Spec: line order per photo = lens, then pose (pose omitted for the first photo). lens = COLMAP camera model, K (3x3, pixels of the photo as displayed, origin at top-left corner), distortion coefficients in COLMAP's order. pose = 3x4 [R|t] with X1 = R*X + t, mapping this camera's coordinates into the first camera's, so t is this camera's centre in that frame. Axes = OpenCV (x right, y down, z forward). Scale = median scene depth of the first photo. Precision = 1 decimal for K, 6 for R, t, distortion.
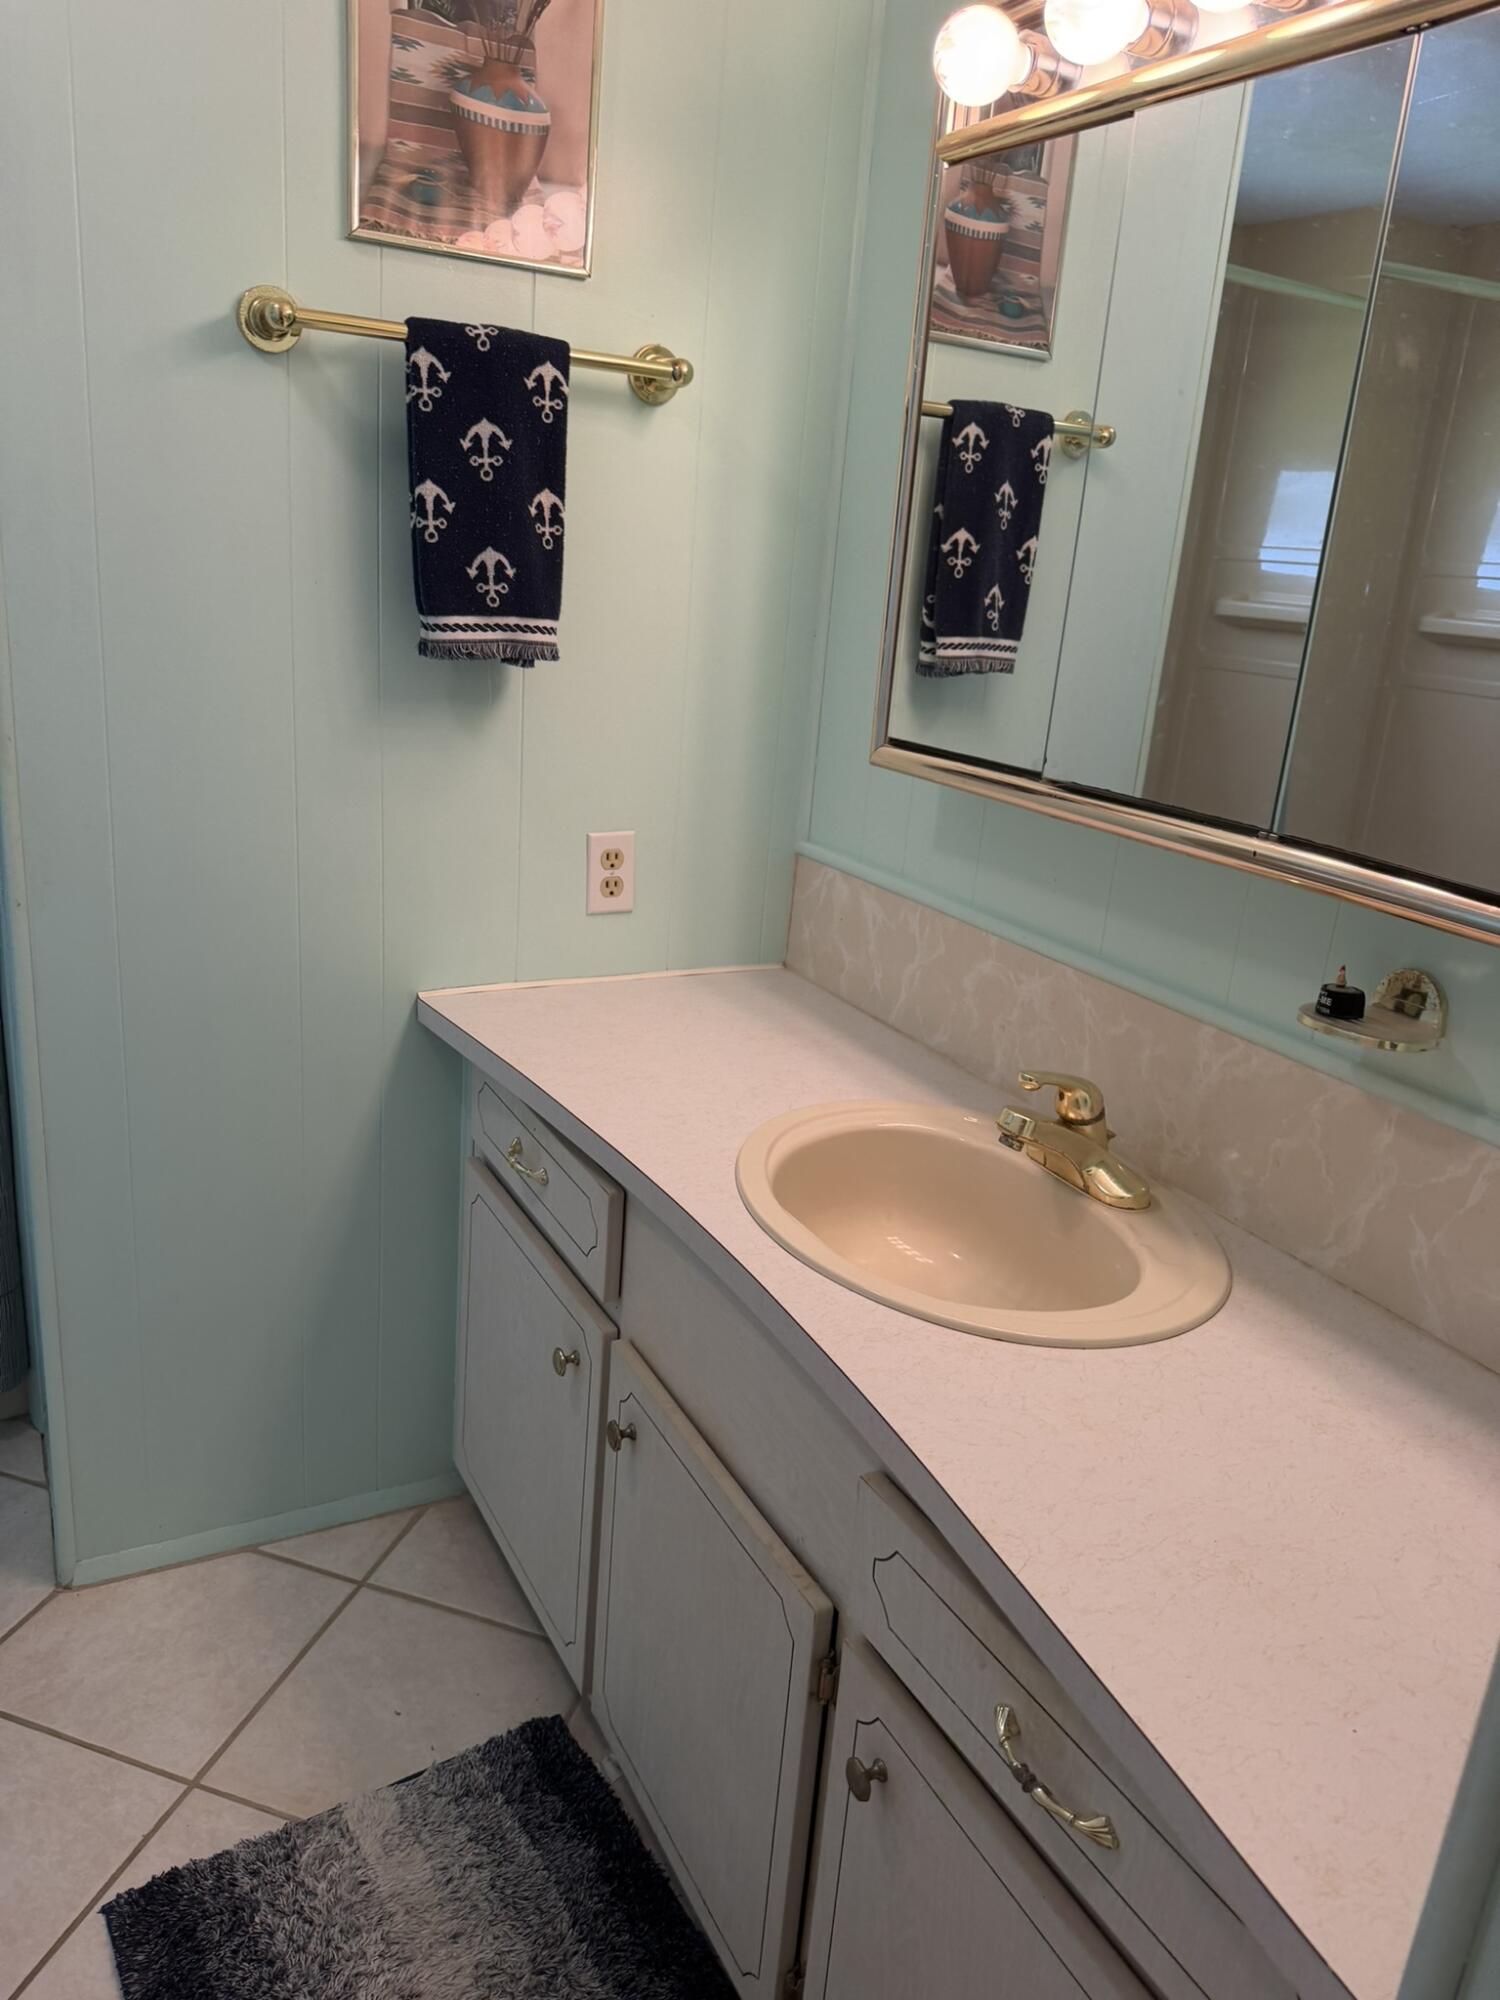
lens RADIAL K [[1410.4, 0, 734.4], [0, 1410.4, 990.6], [0, 0, 1]] dist [0.013189, -0.021197]
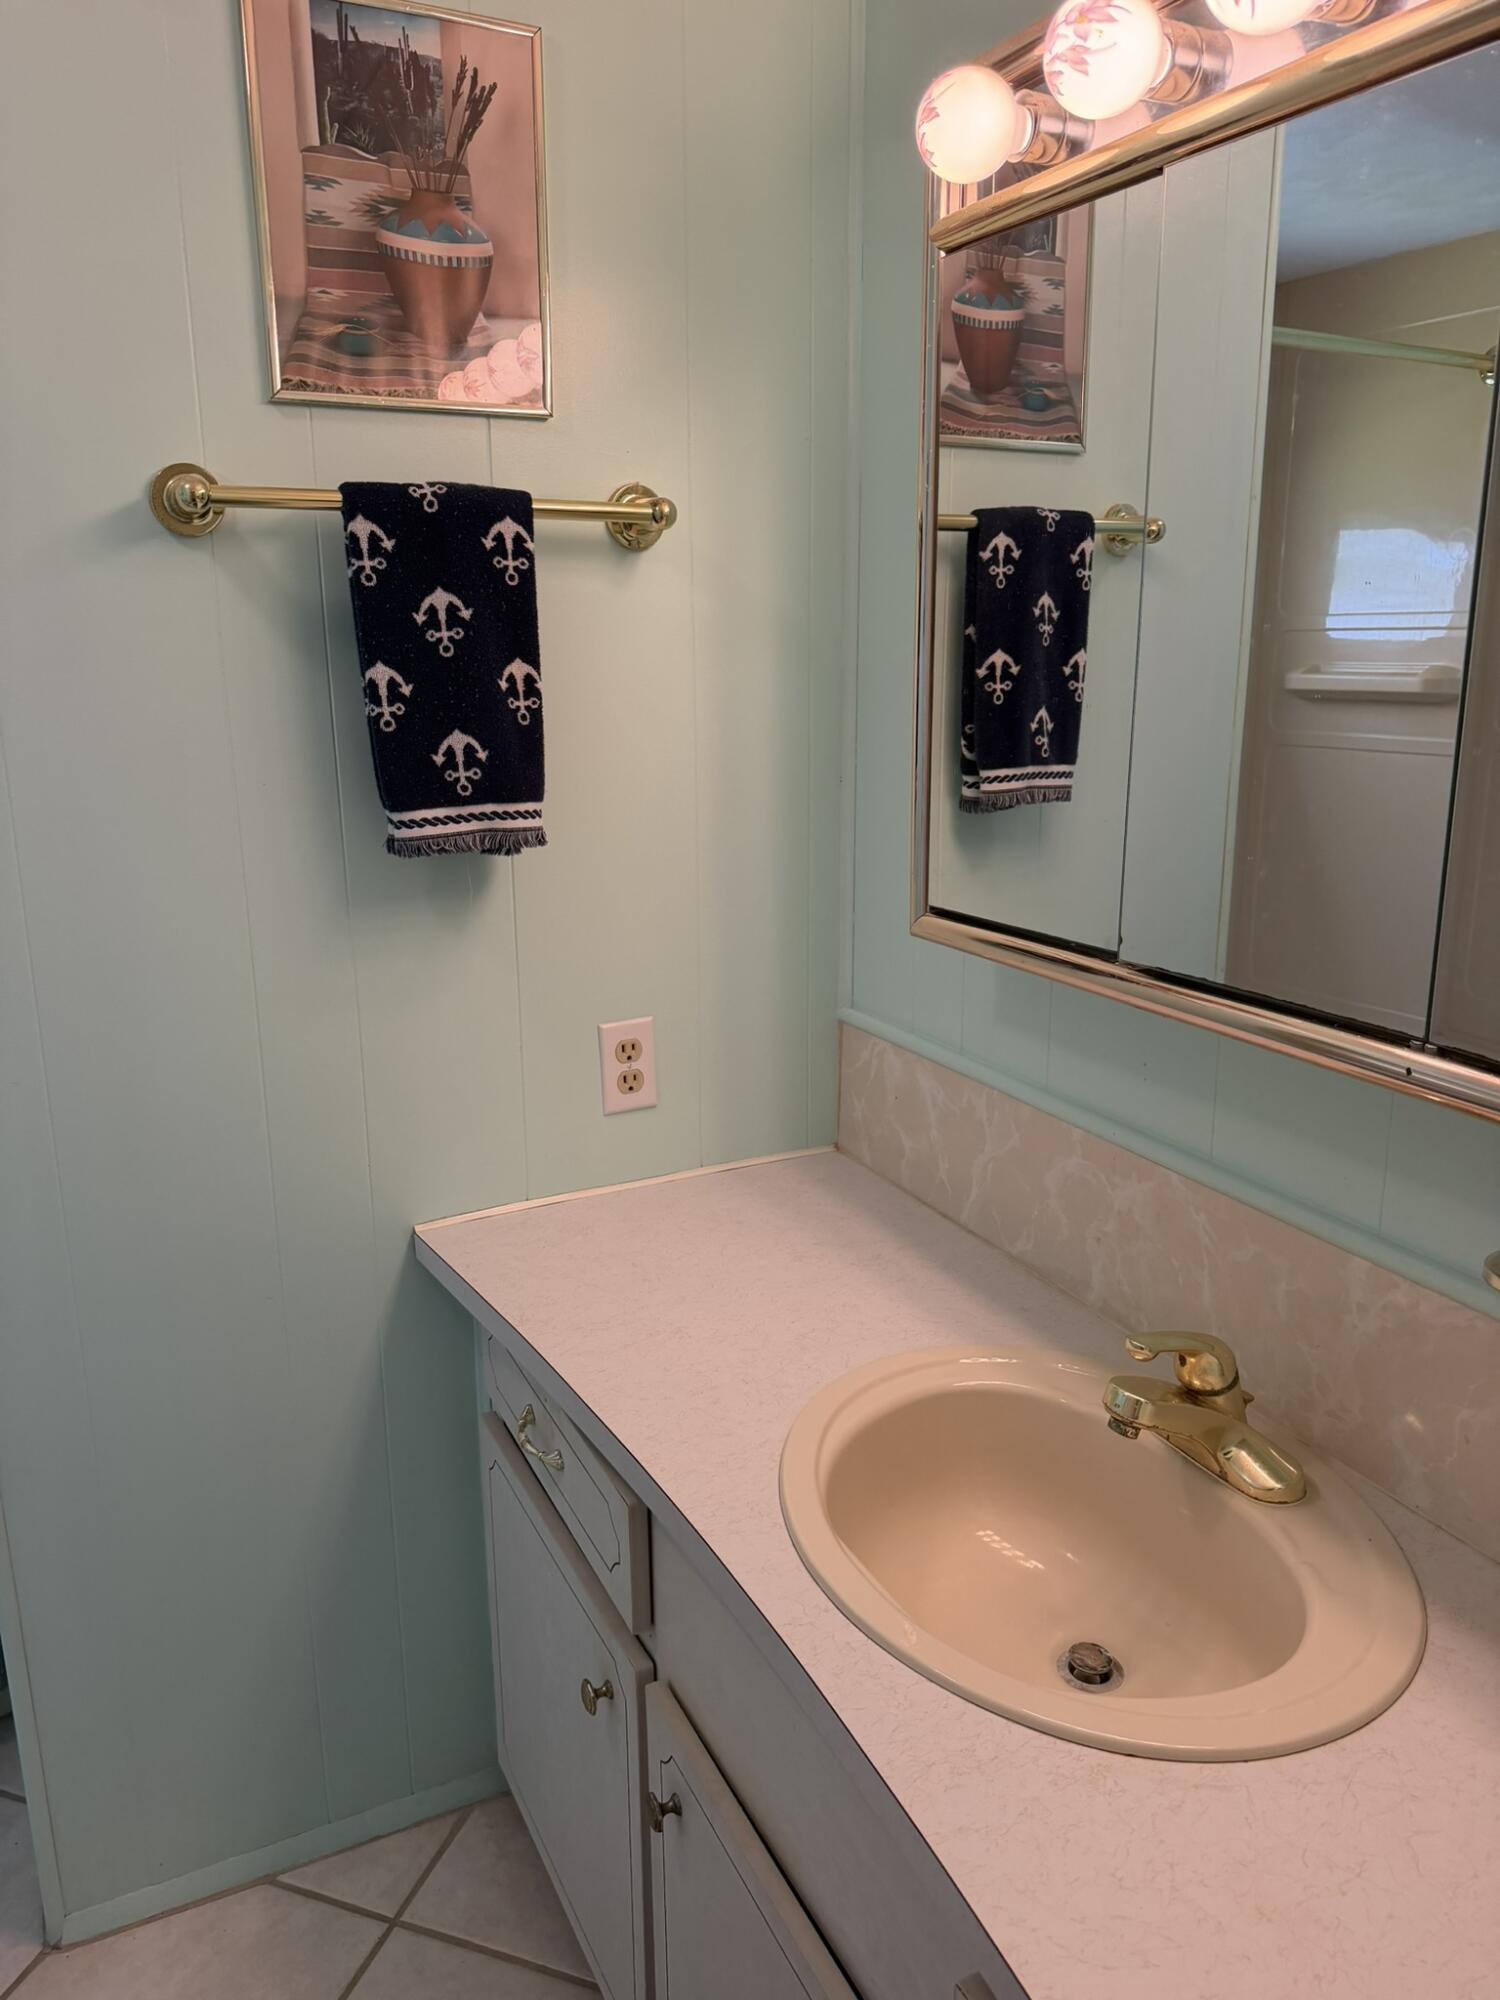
lens RADIAL K [[1402.9, 0, 732.5], [0, 1402.9, 993.3], [0, 0, 1]] dist [0.055659, -0.081919]
pose [[0.995833, -0.073558, -0.053912, 0.031896], [0.070173, 0.995593, -0.062205, -0.082324], [0.058251, 0.058163, 0.996606, 0.144380]]
